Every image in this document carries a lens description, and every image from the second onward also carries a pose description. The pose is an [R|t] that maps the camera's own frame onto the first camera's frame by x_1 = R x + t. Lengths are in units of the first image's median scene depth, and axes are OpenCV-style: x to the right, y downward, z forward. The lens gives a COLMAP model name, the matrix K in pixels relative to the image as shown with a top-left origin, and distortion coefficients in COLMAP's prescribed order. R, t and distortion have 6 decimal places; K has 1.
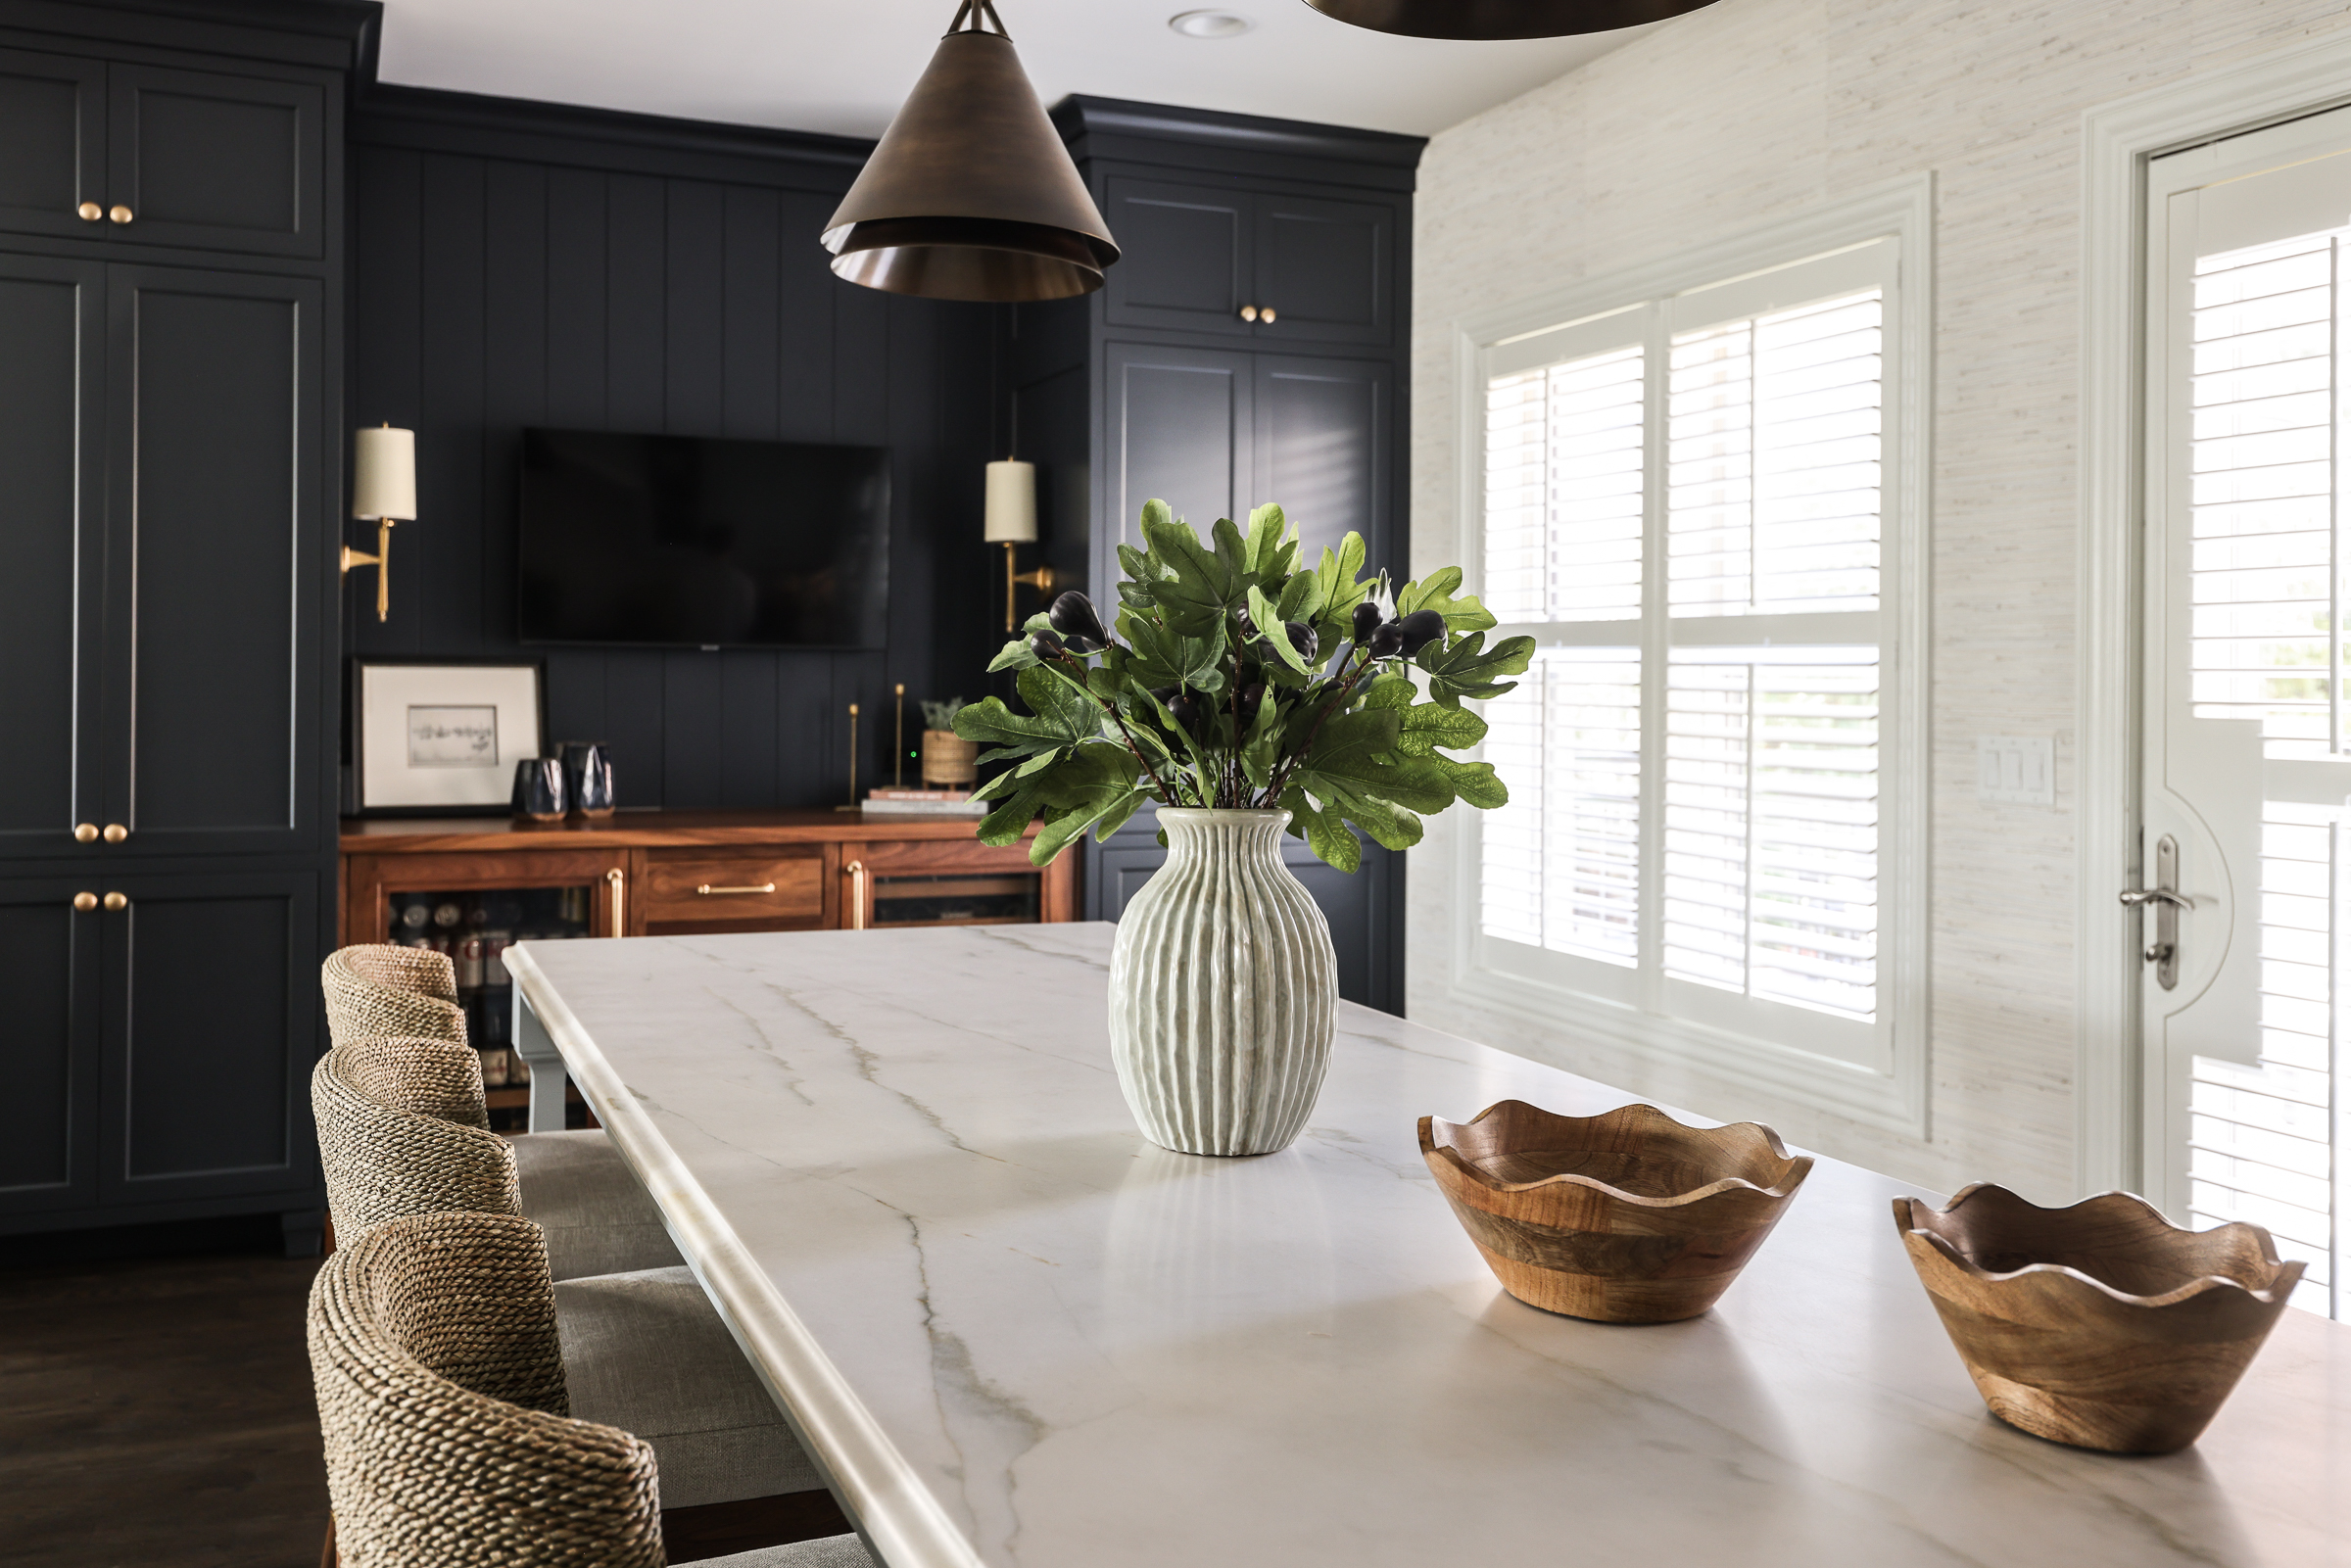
lens RADIAL K [[1980.0, 0, 1105.4], [0, 1980.0, 663.8], [0, 0, 1]] dist [0.034979, -0.042338]
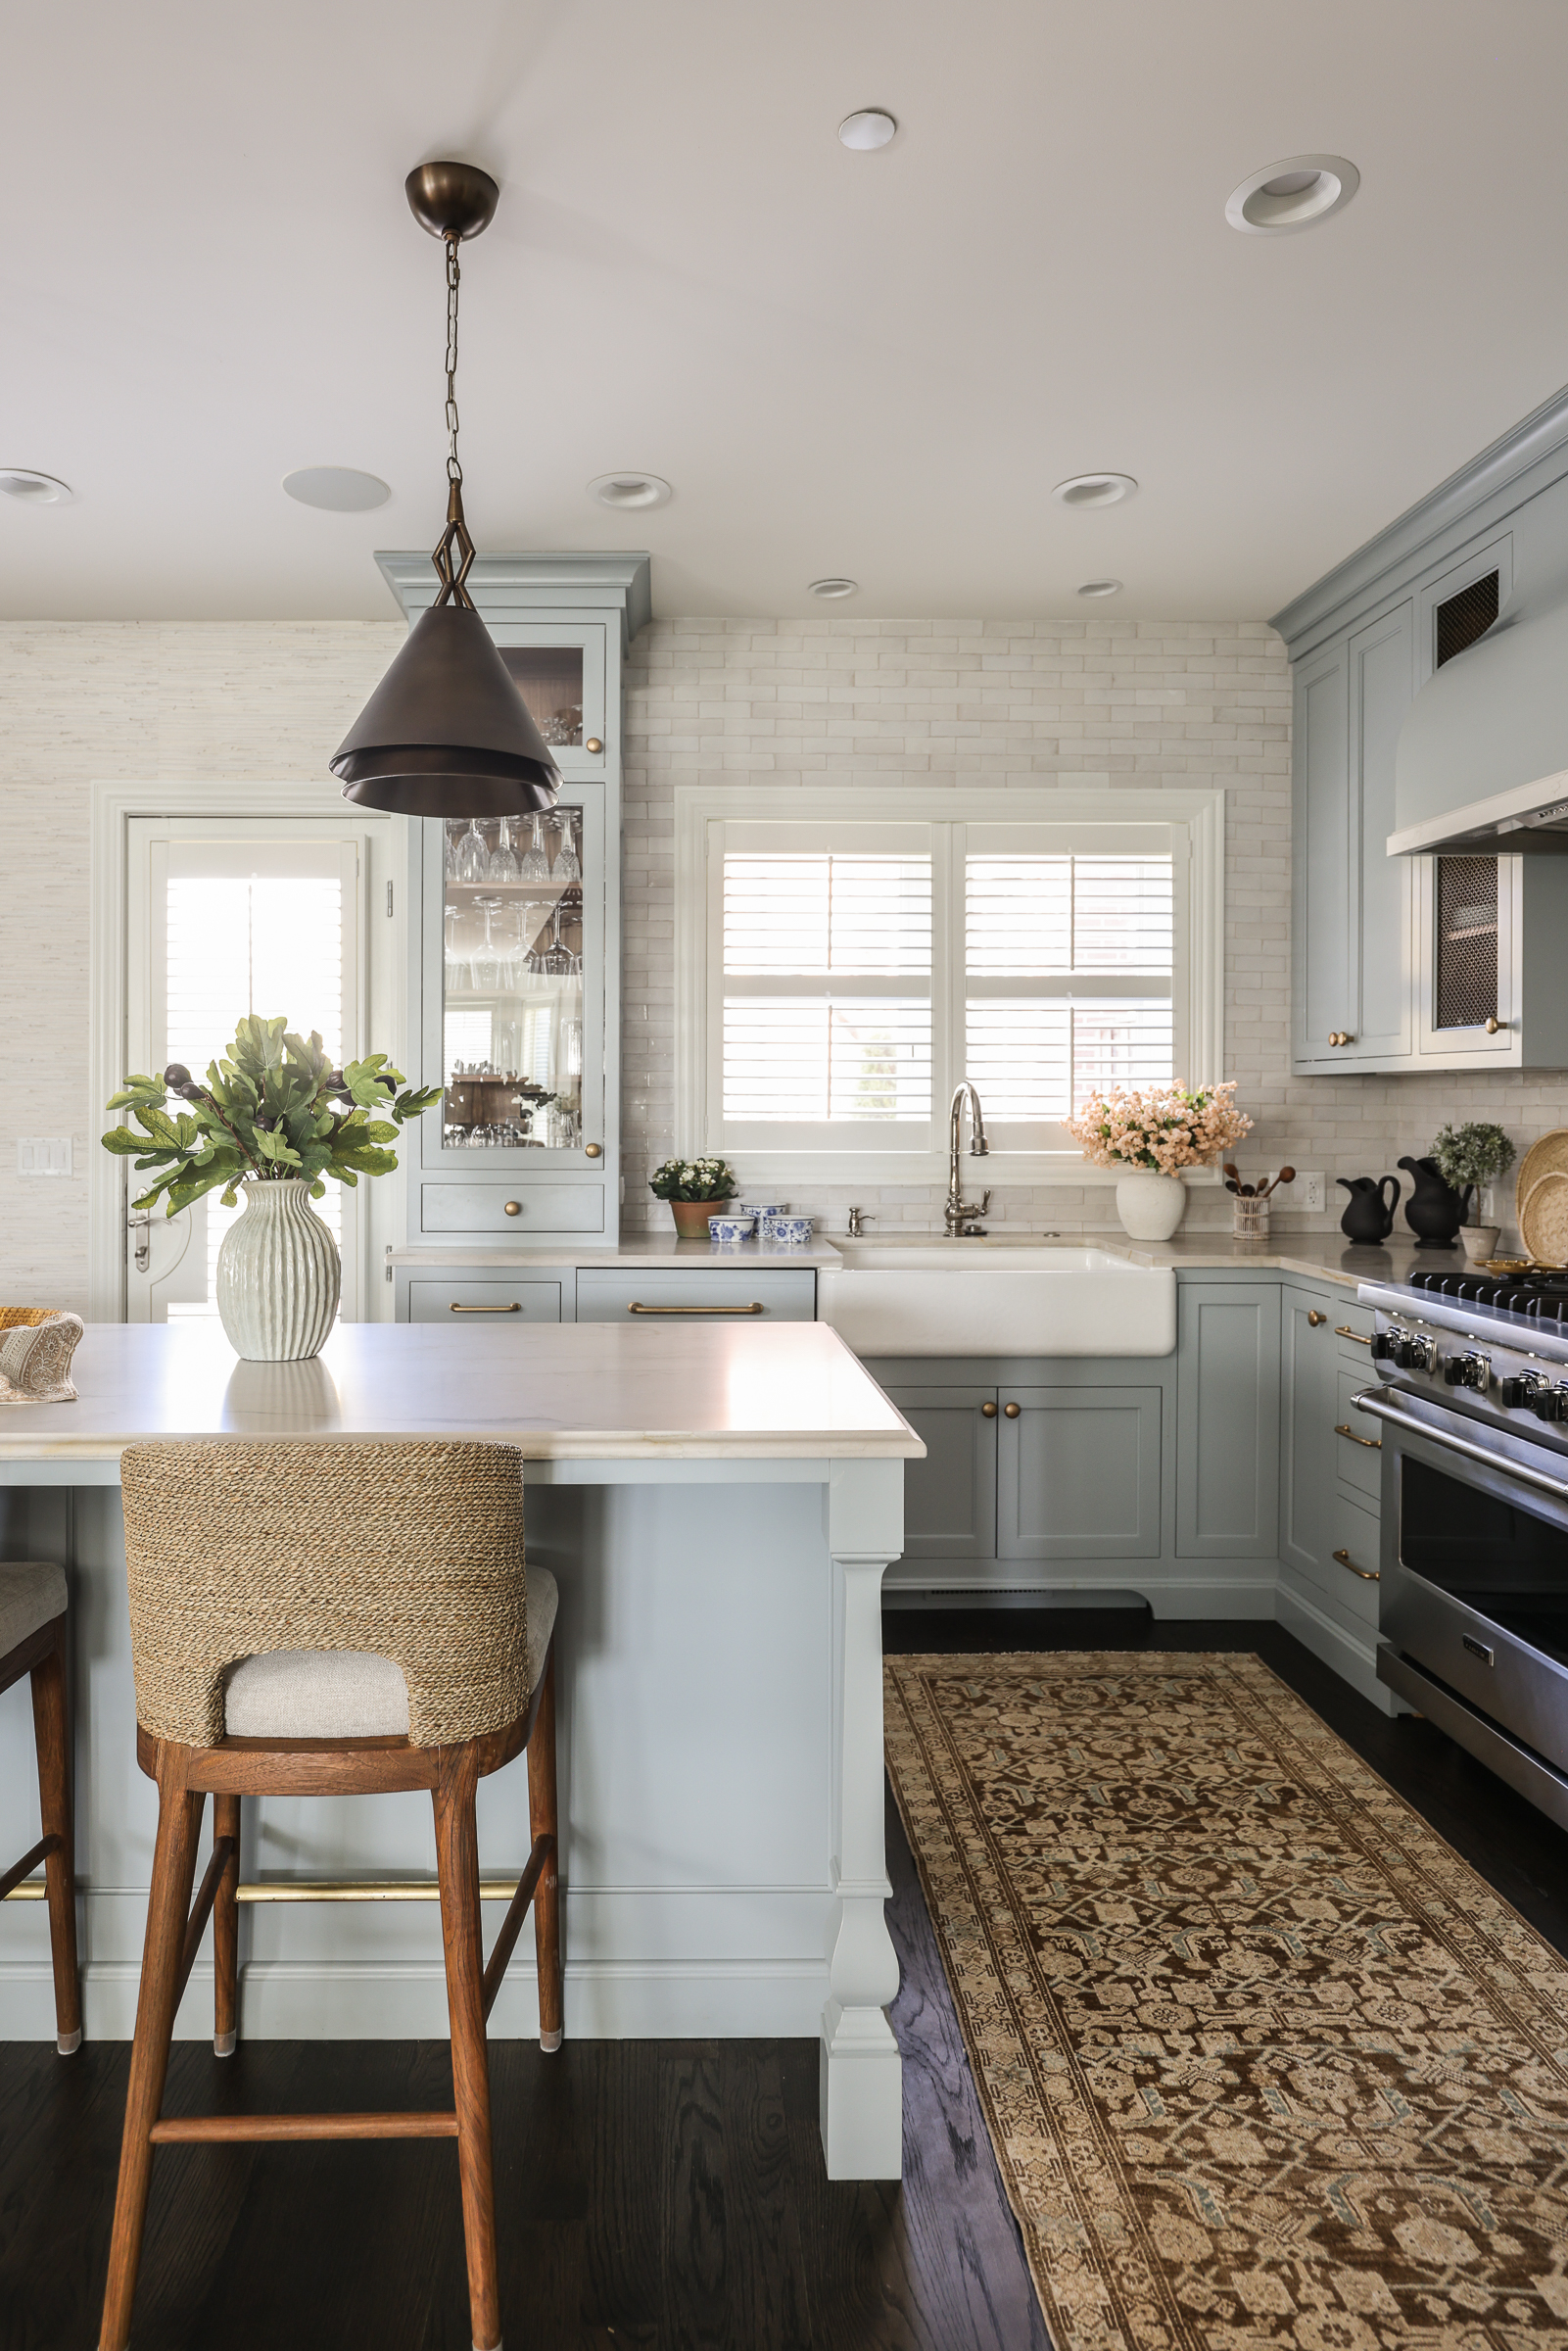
lens RADIAL K [[1429.1, 0, 681.8], [0, 1429.1, 1102.0], [0, 0, 1]] dist [0.000285, 0.002168]
pose [[0.369608, -0.008720, 0.929147, -0.394621], [-0.003859, 0.999933, 0.010919, -0.007377], [-0.929180, -0.007622, 0.369549, 0.038408]]
